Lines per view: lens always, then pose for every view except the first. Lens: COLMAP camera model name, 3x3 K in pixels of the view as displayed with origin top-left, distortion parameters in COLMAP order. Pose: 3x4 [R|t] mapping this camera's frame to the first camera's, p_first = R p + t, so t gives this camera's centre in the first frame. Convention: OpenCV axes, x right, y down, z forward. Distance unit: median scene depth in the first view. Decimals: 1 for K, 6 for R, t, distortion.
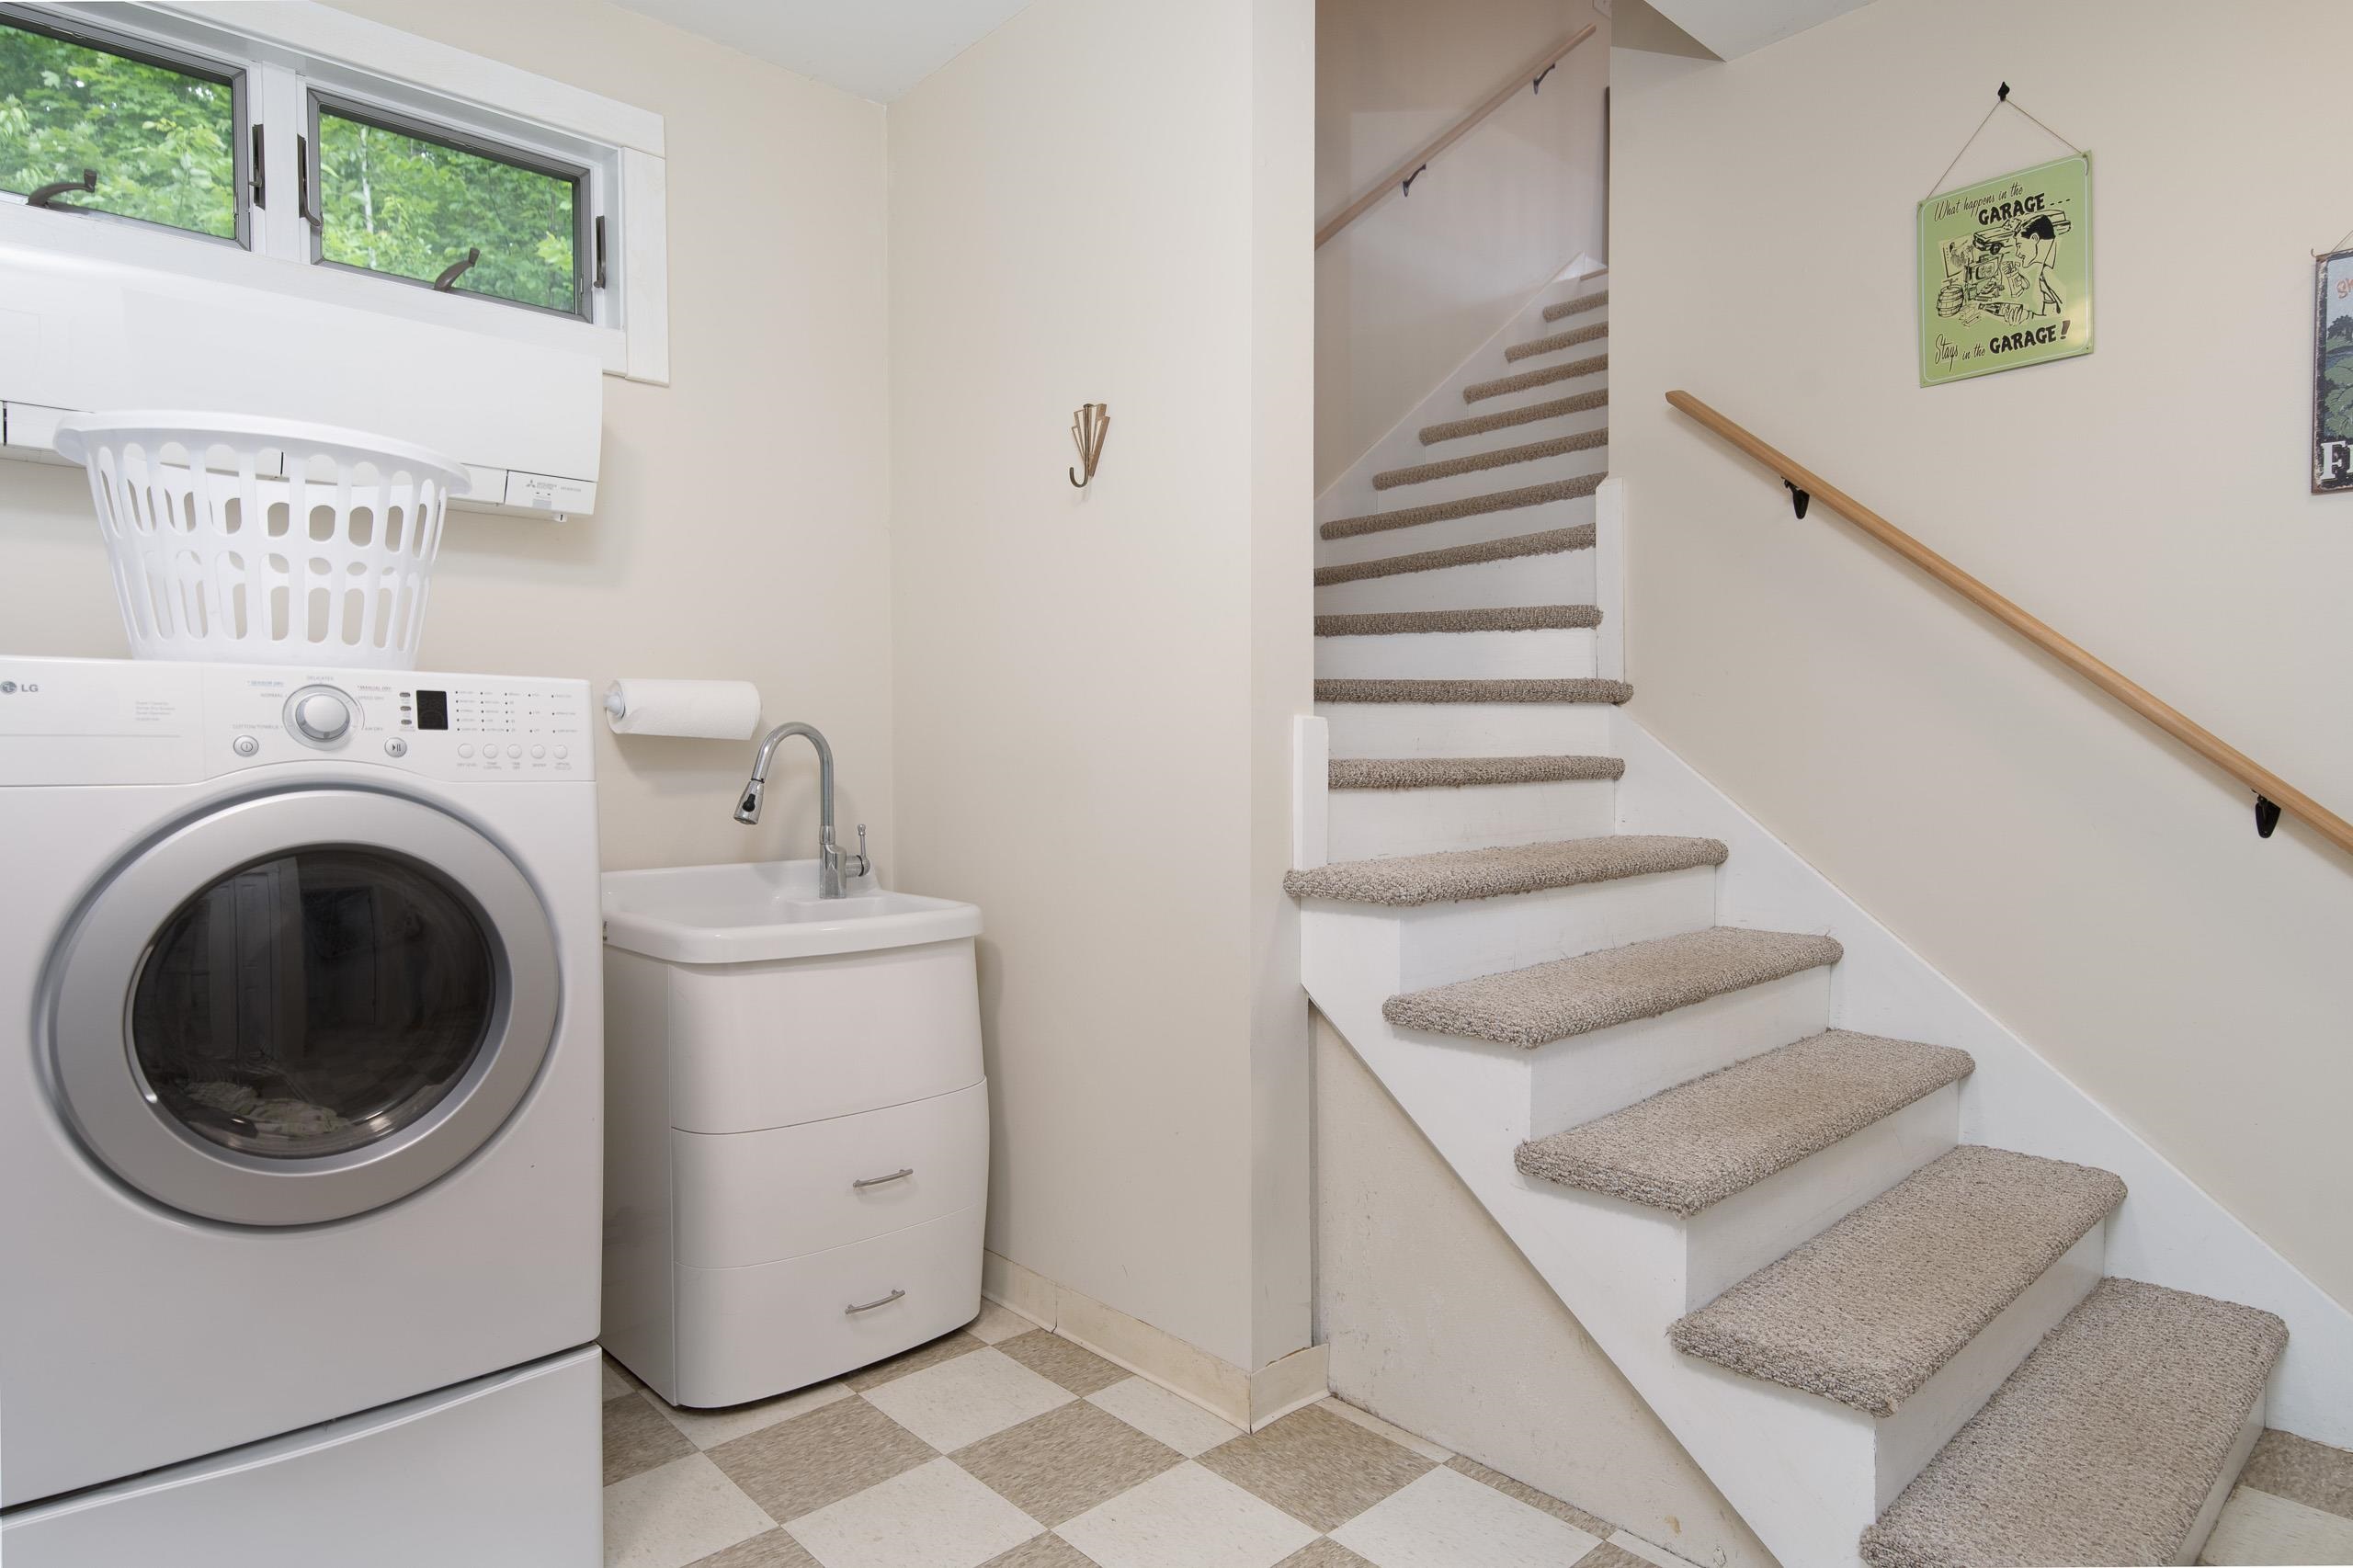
lens RADIAL K [[1314.1, 0, 1175.0], [0, 1314.1, 792.4], [0, 0, 1]] dist [0.004673, -0.001899]
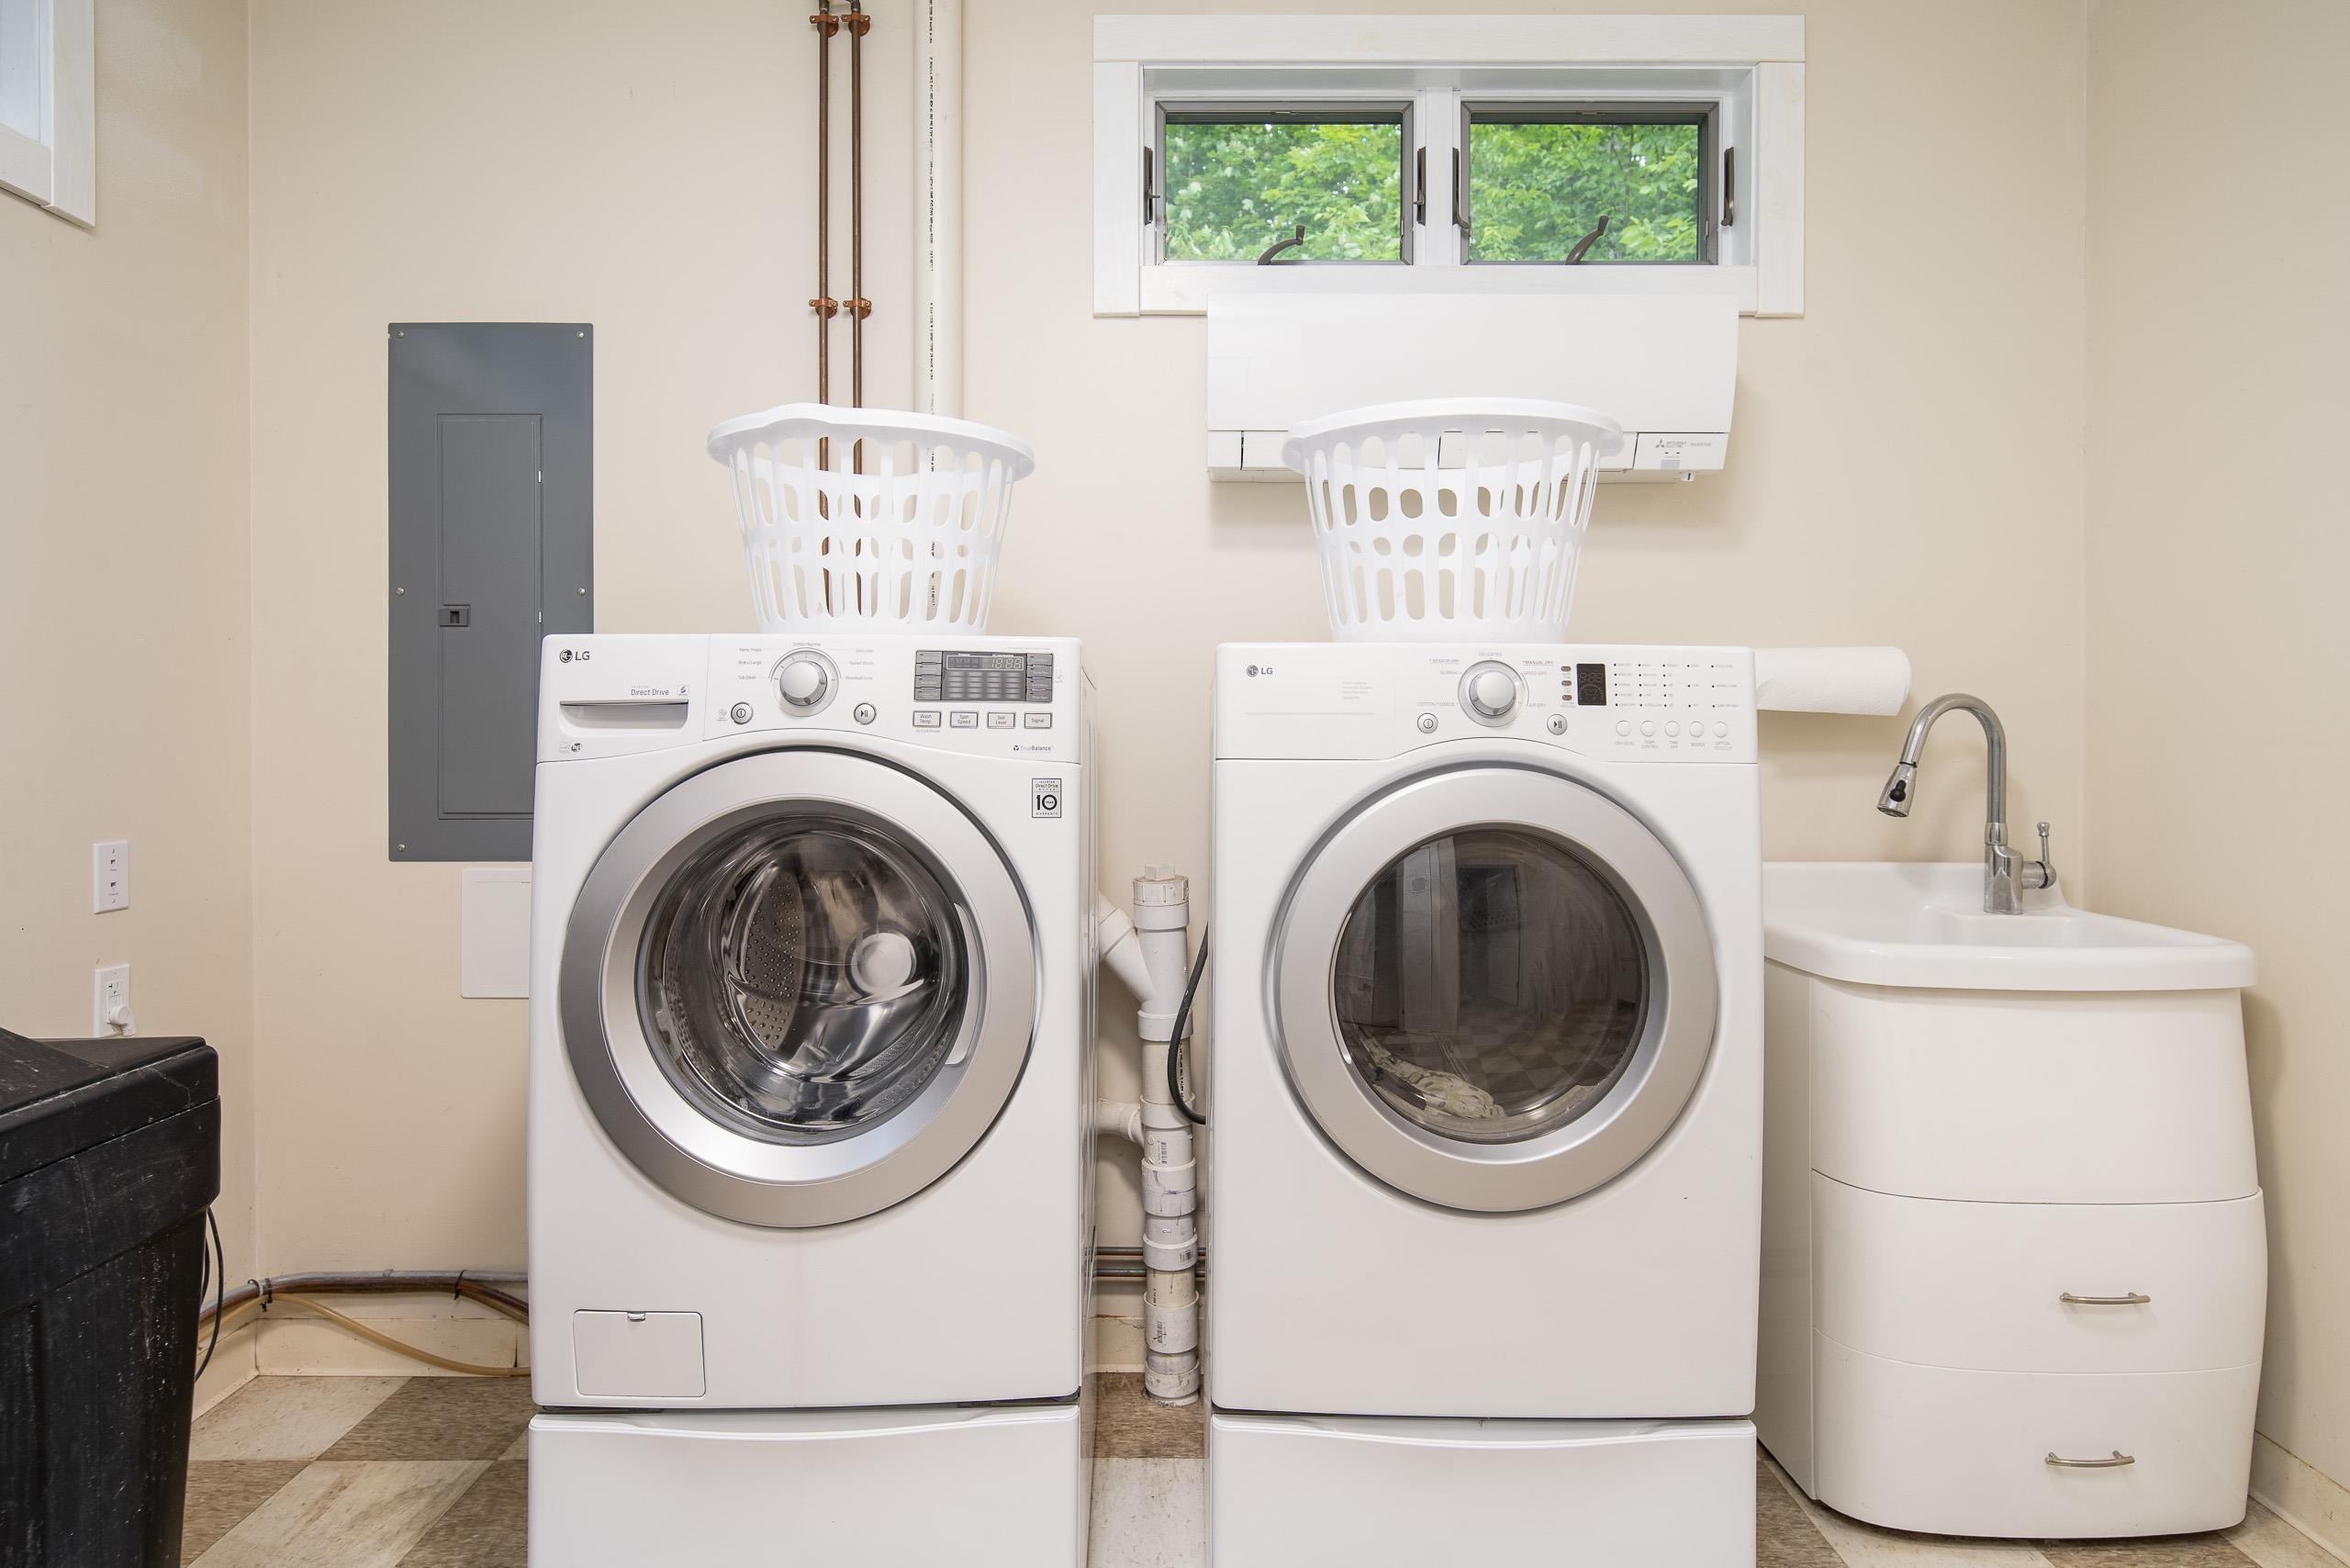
lens RADIAL K [[1312.5, 0, 1173.5], [0, 1312.5, 792.4], [0, 0, 1]] dist [0.004673, -0.001899]
pose [[0.727580, 0.036595, -0.685046, -0.092897], [-0.024796, 0.999327, 0.027048, -0.002641], [0.685574, -0.002693, 0.727998, 0.078914]]
